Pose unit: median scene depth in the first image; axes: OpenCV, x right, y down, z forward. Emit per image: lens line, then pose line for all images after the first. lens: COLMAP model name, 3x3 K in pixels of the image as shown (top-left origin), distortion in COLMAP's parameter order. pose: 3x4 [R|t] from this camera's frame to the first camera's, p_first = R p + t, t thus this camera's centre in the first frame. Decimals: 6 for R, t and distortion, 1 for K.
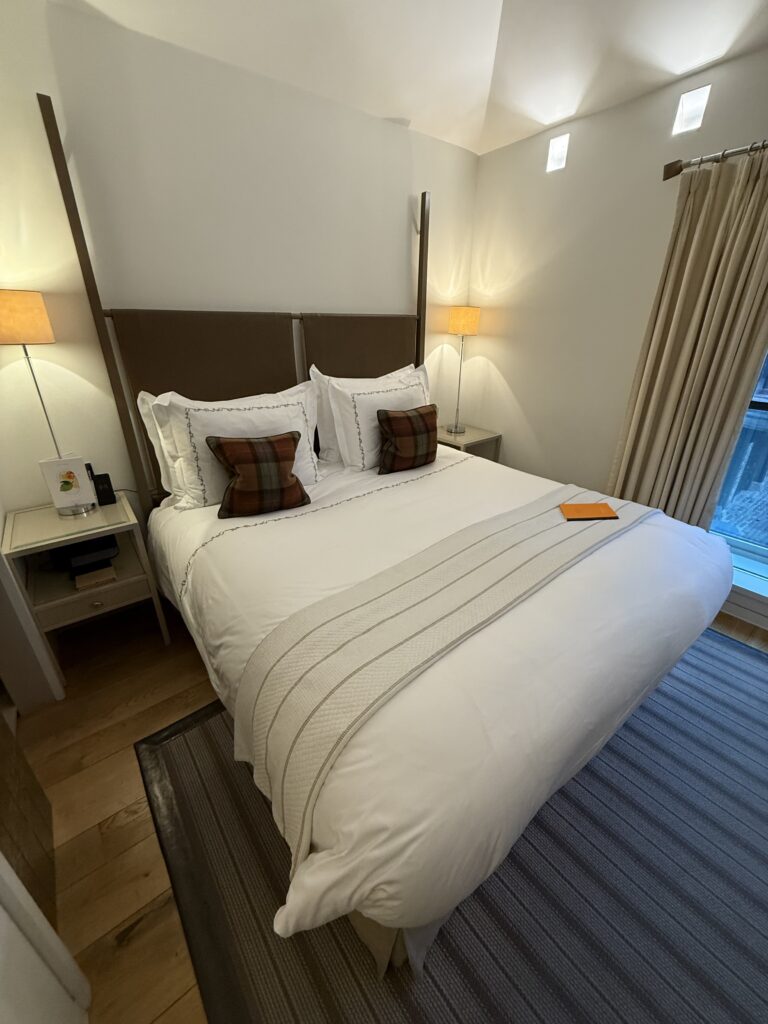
lens RADIAL K [[409.1, 0, 385.7], [0, 409.1, 512.0], [0, 0, 1]] dist [-0.001014, -0.000172]
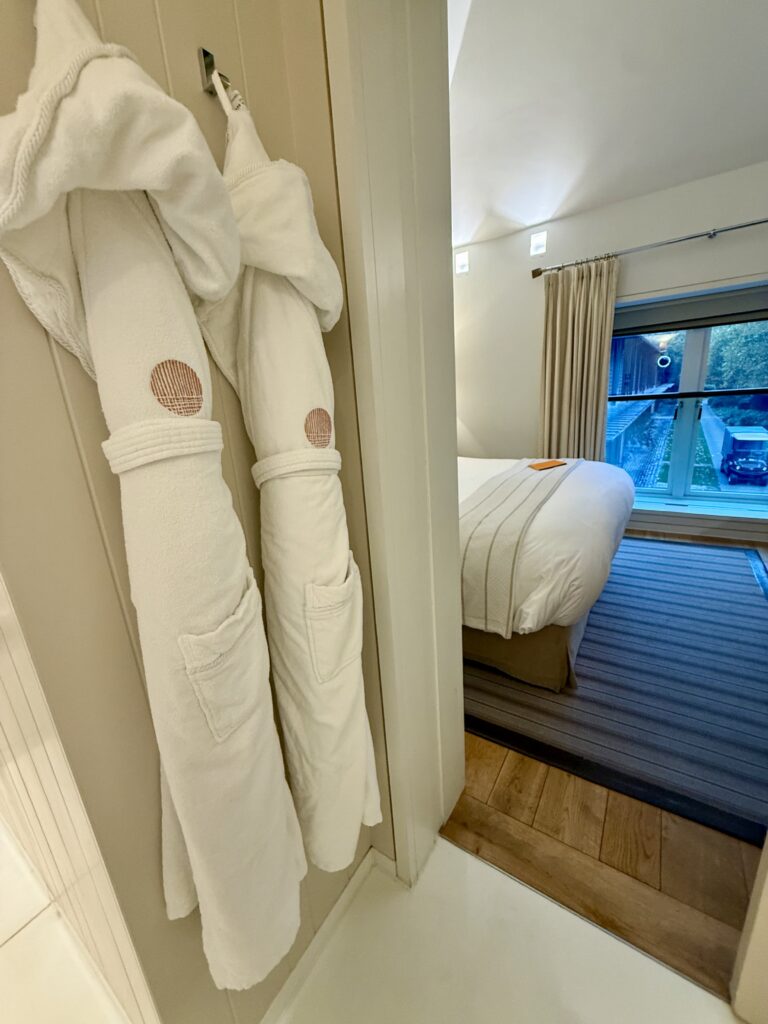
lens RADIAL K [[409.1, 0, 381.7], [0, 409.1, 511.1], [0, 0, 1]] dist [-0.001014, -0.000172]
pose [[0.949568, -0.151632, 0.274461, -0.591257], [0.193626, 0.972035, -0.132878, 0.264998], [-0.246637, 0.179320, 0.952373, -0.330058]]
